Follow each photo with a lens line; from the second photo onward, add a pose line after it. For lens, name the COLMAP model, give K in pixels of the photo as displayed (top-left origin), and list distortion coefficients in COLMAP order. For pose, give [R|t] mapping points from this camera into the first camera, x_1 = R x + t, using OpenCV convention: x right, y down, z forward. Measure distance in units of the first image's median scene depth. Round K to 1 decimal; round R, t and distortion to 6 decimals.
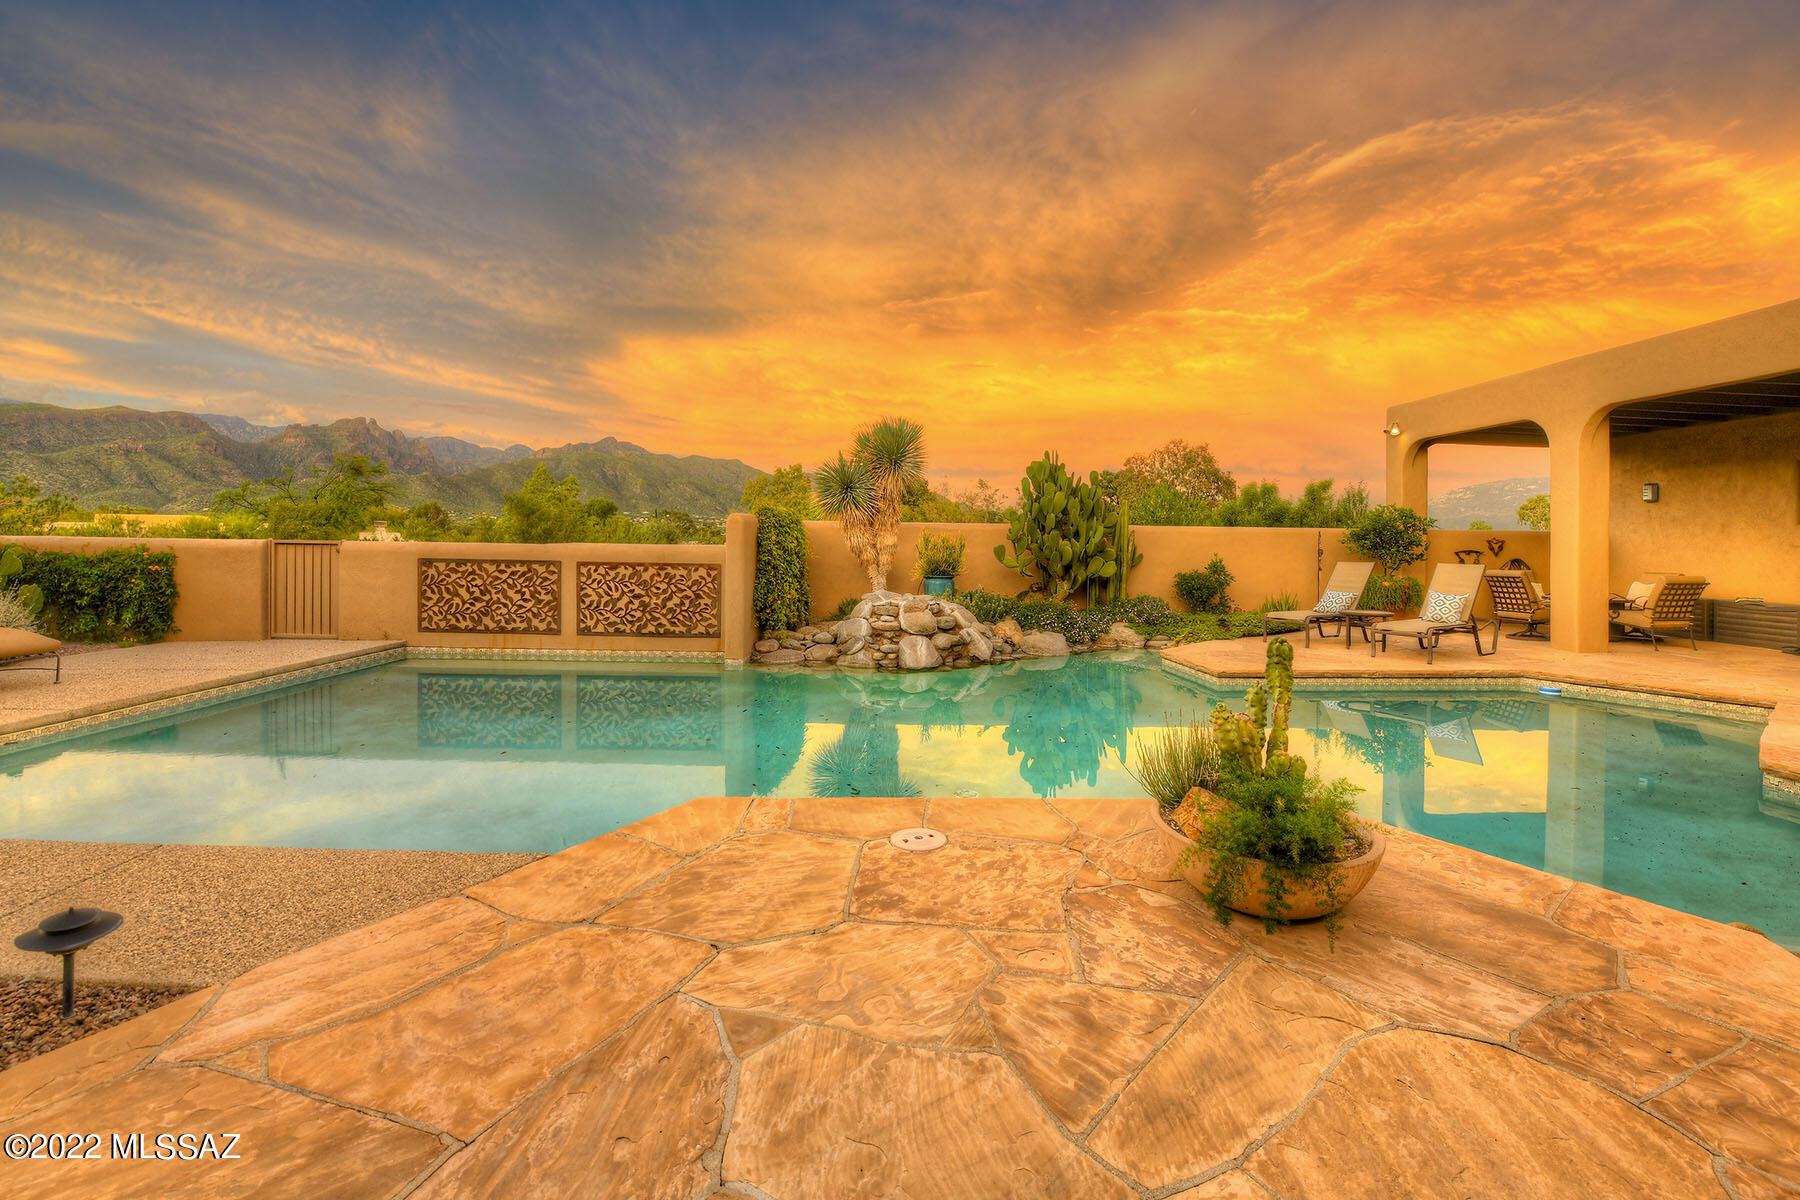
lens RADIAL K [[758.5, 0, 895.2], [0, 758.5, 523.6], [0, 0, 1]] dist [-0.003282, -0.000131]
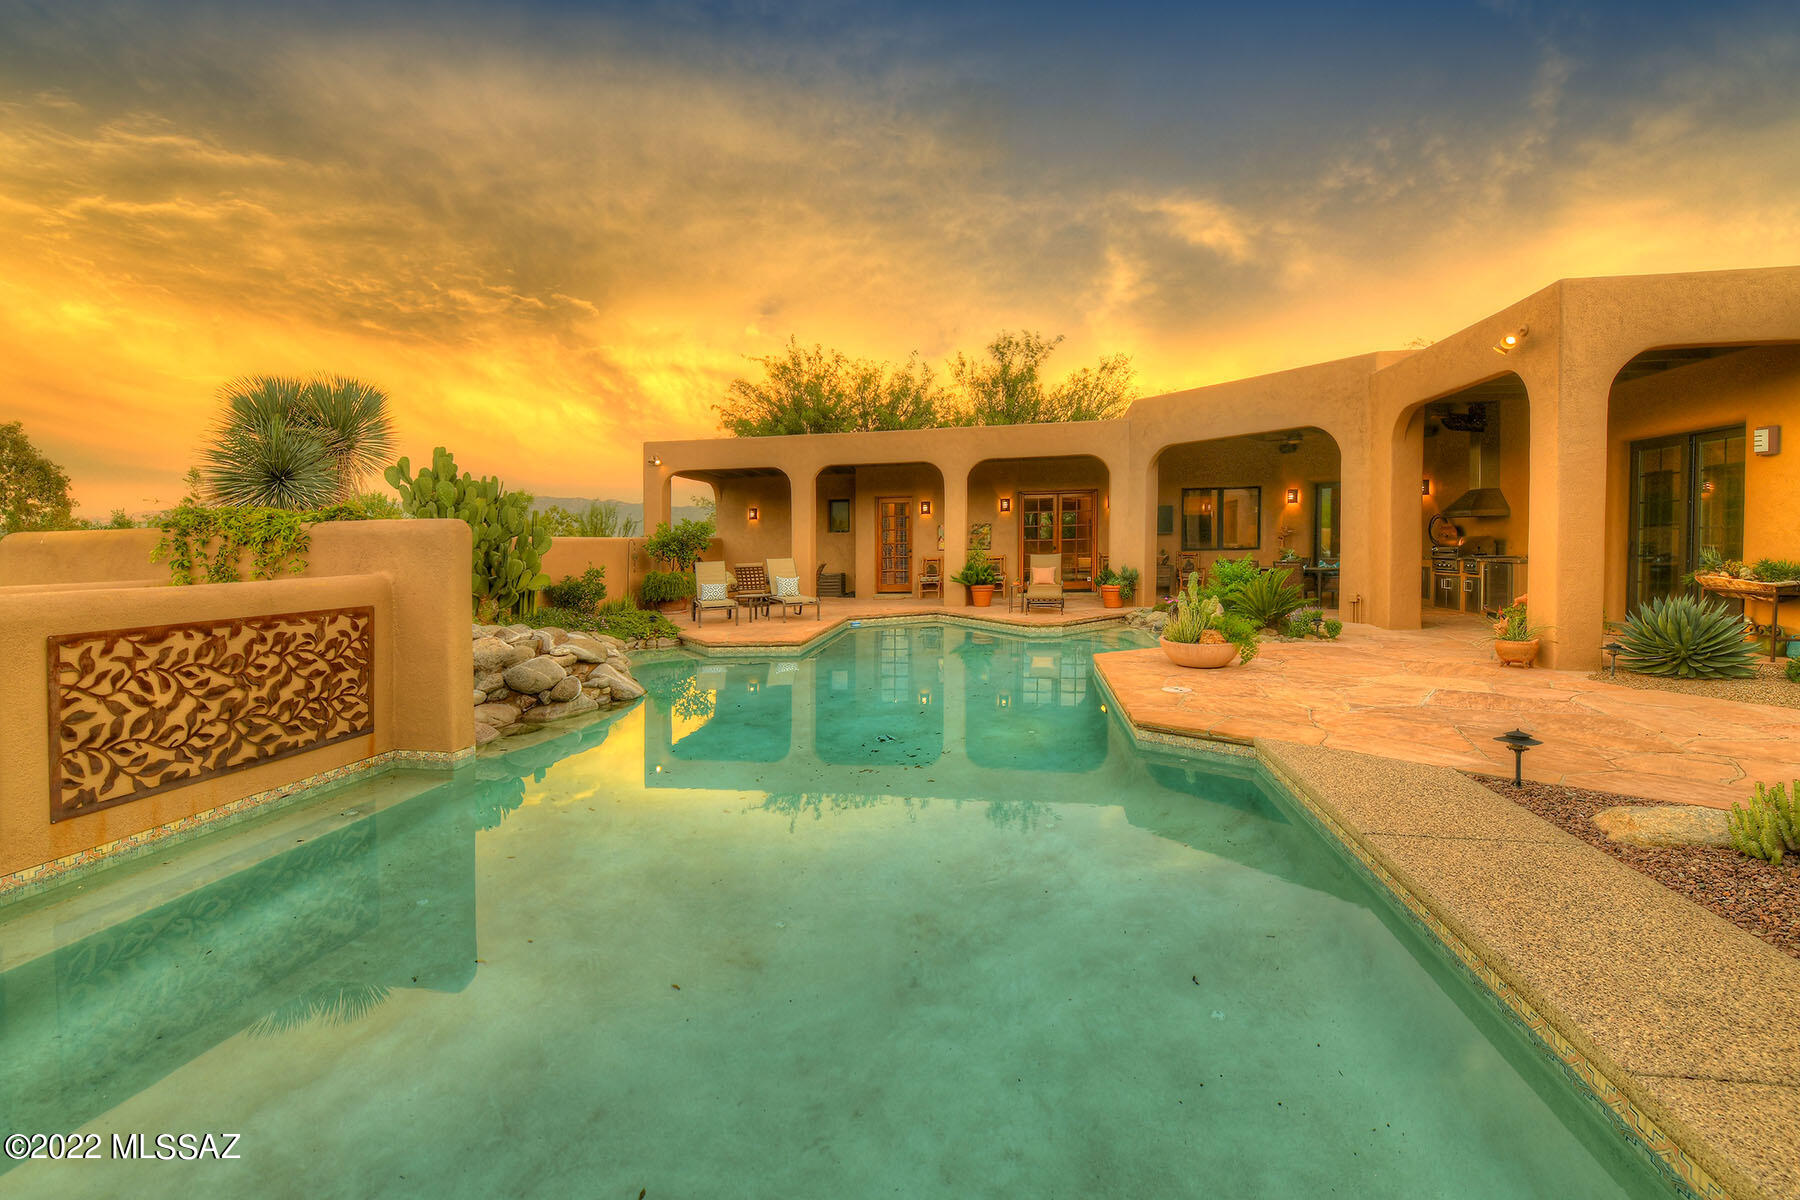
lens RADIAL K [[758.5, 0, 890.5], [0, 758.5, 555.0], [0, 0, 1]] dist [-0.003282, -0.000131]
pose [[0.170089, -0.032554, 0.984891, -0.729009], [0.007145, 0.999469, 0.031802, -0.001013], [-0.985403, 0.001628, 0.170232, 0.508272]]
